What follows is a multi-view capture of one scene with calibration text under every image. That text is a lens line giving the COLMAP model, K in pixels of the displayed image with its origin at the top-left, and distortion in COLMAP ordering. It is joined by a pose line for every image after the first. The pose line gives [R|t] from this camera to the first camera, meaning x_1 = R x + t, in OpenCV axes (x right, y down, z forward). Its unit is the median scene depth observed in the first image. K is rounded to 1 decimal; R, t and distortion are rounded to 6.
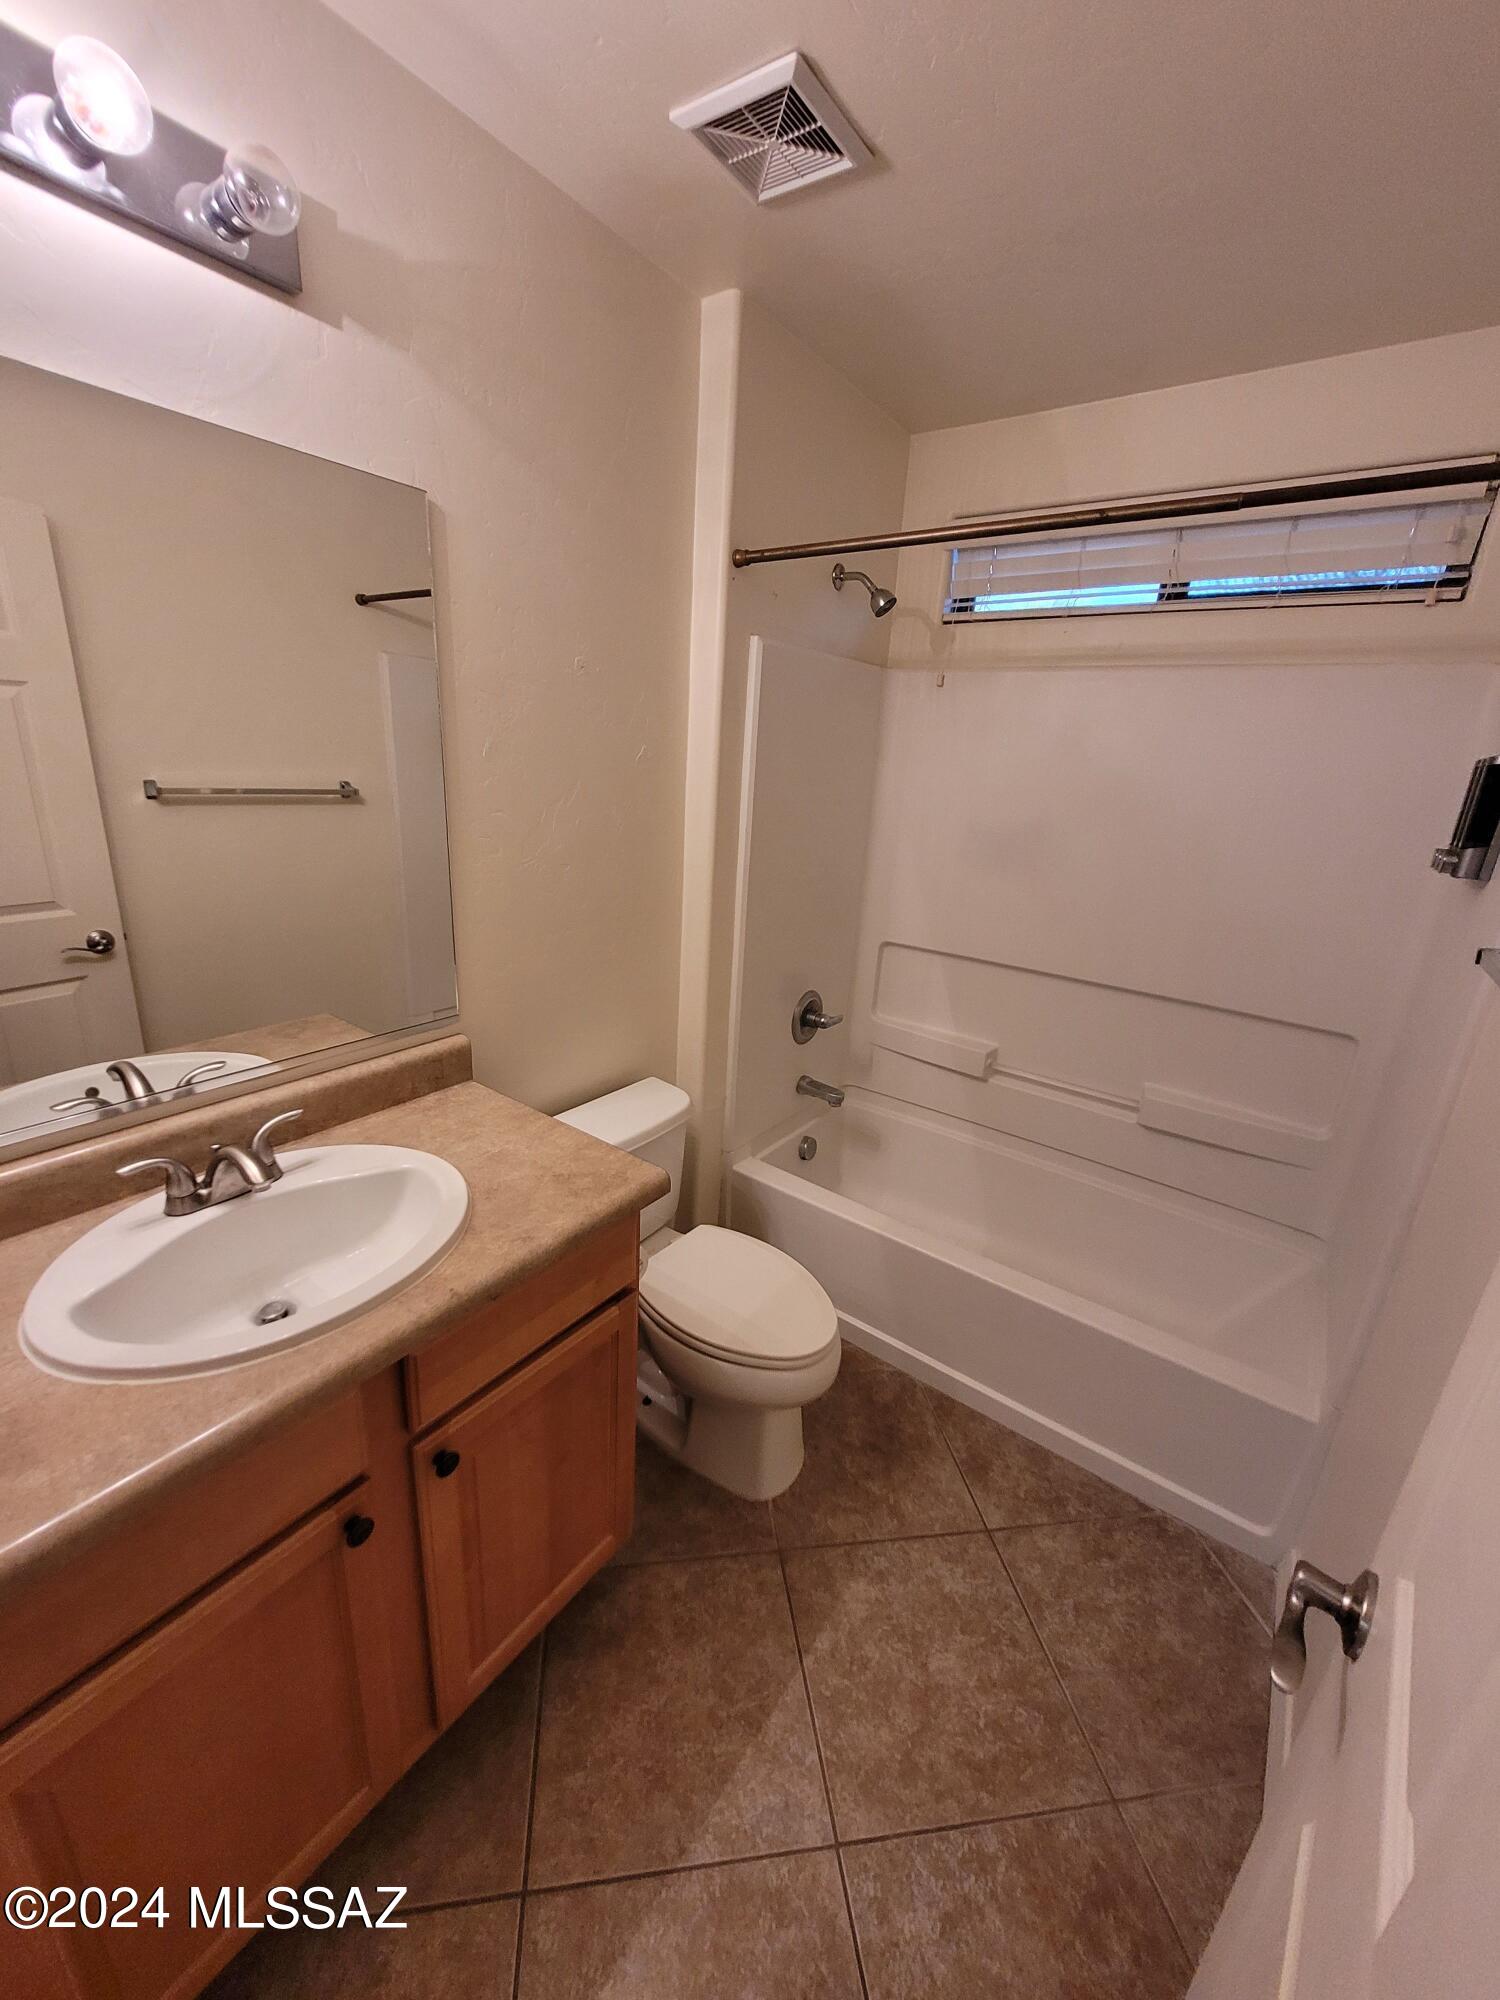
lens RADIAL K [[777.7, 0, 738.3], [0, 777.7, 996.3], [0, 0, 1]] dist [0.006618, -0.003275]
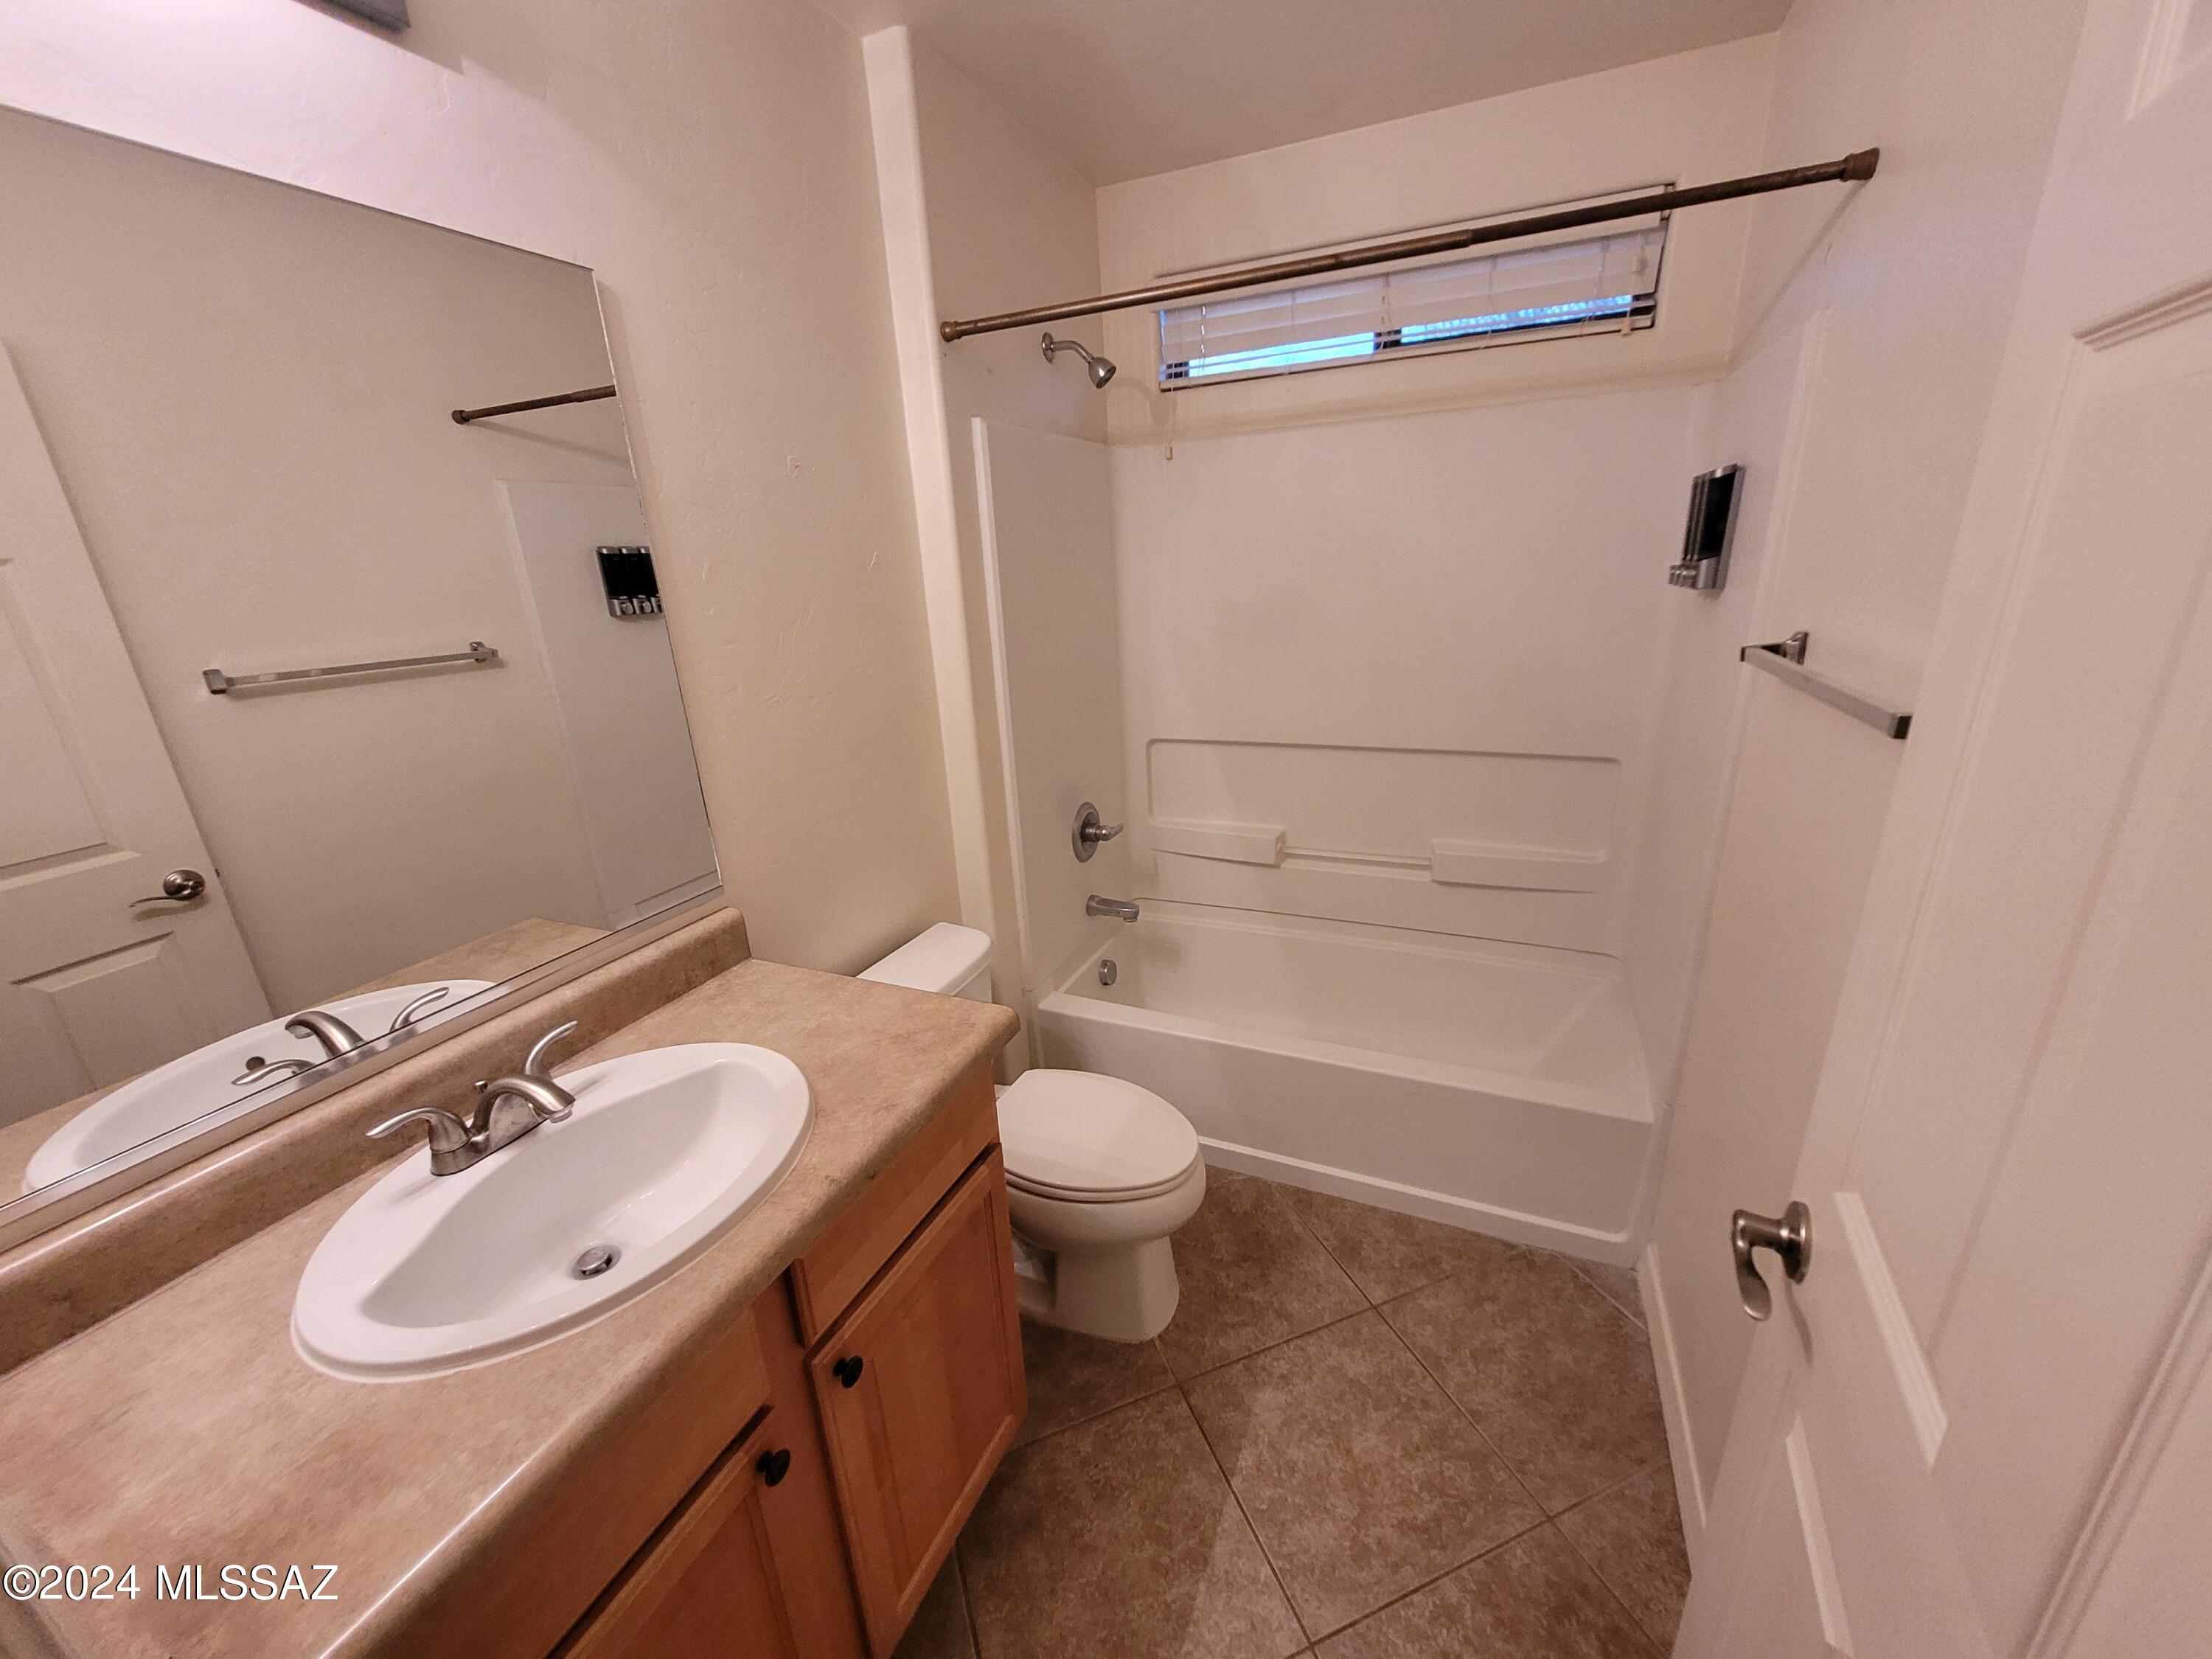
lens RADIAL K [[860.1, 0, 1100.2], [0, 860.1, 845.1], [0, 0, 1]] dist [0.006618, -0.003275]
pose [[0.969883, -0.167351, 0.176977, -0.116460], [0.164060, 0.985892, 0.033173, 0.016978], [-0.180032, -0.003139, 0.983656, -0.007519]]
